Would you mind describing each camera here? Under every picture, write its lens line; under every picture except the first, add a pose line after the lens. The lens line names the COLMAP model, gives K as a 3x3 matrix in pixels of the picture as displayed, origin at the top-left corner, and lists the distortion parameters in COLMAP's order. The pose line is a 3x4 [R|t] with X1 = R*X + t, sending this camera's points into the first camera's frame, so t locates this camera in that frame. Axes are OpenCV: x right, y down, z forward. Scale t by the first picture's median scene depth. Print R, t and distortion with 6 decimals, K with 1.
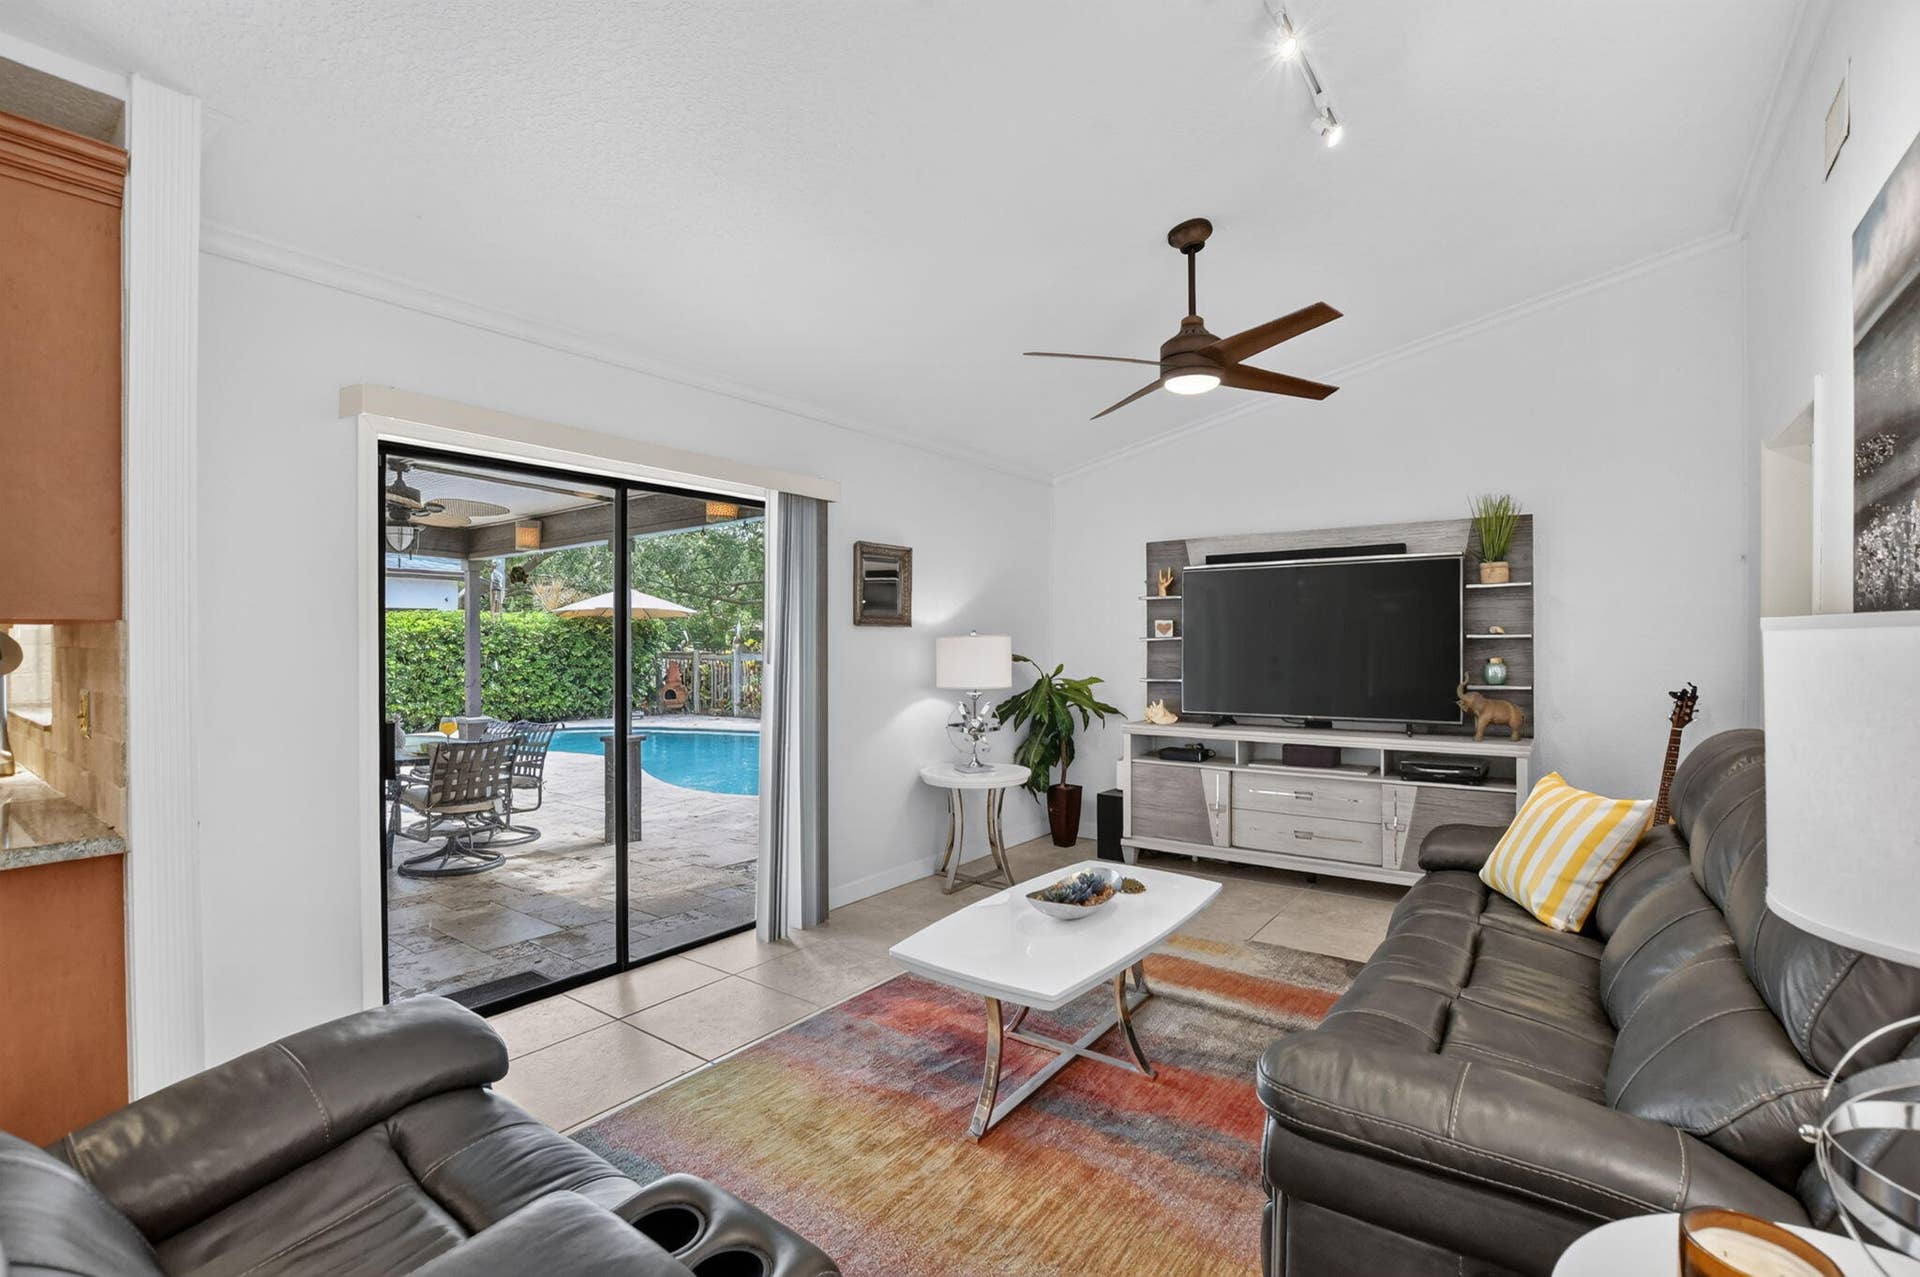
lens RADIAL K [[889.9, 0, 959.1], [0, 889.9, 634.4], [0, 0, 1]] dist [-0.041103, 0.009679]
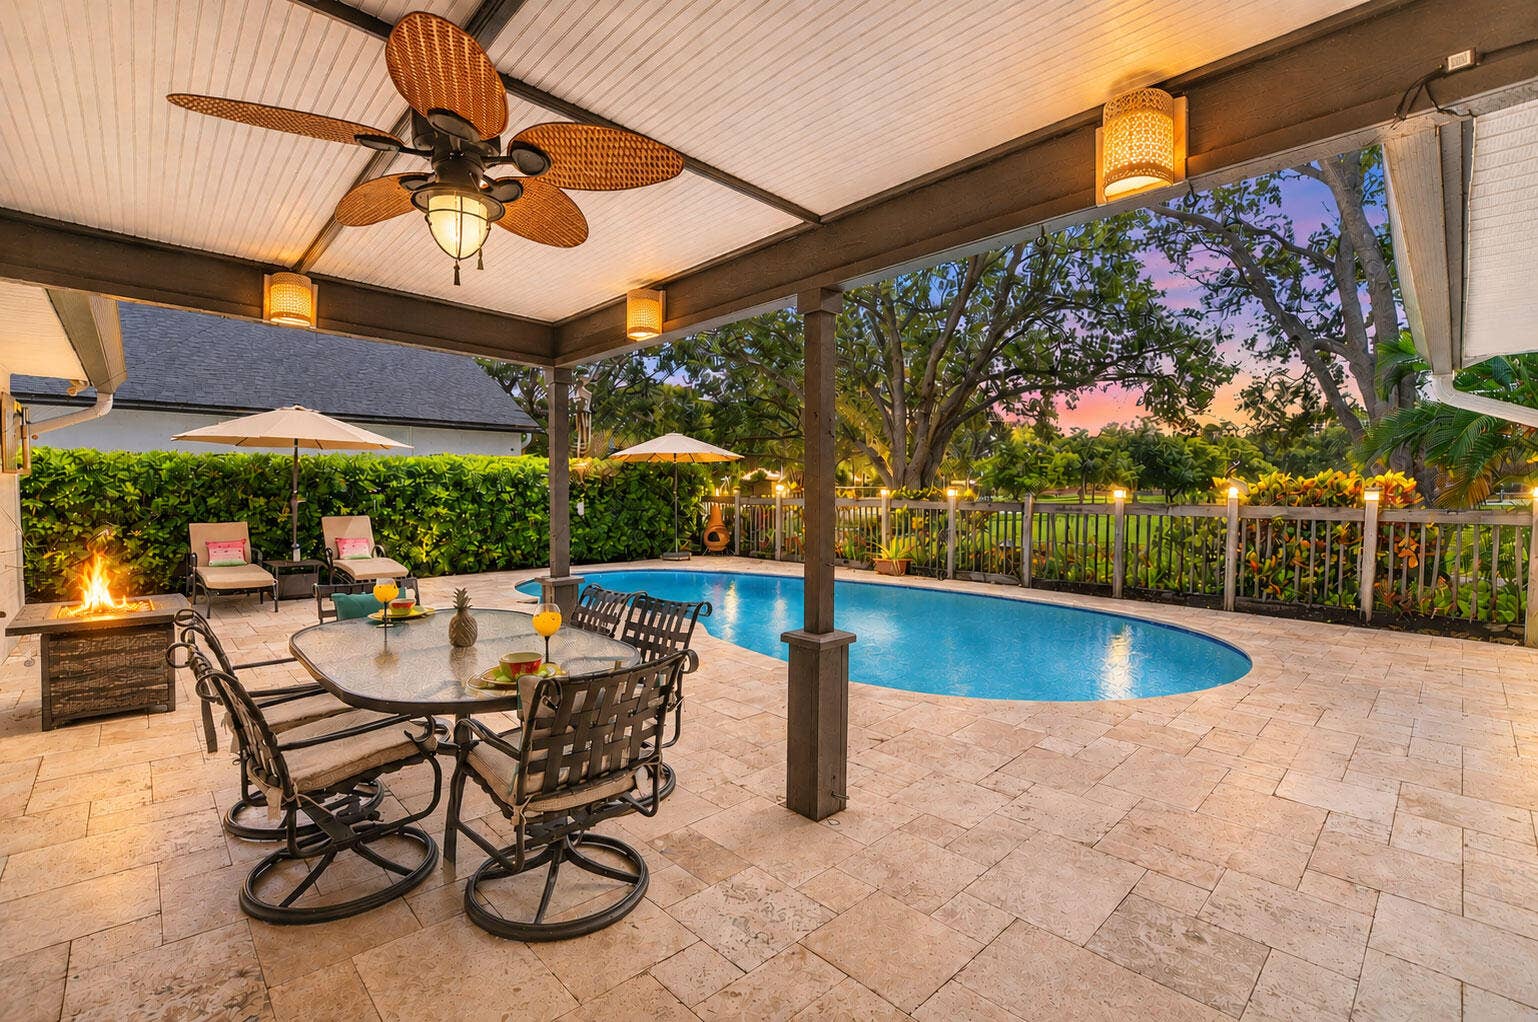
lens RADIAL K [[712.8, 0, 768.3], [0, 712.8, 507.7], [0, 0, 1]] dist [-0.041103, 0.009679]
pose [[0.984243, 0.008474, -0.176615, -0.156752], [-0.002818, 0.999476, 0.032250, 0.008387], [0.176796, -0.031244, 0.983751, 0.251873]]
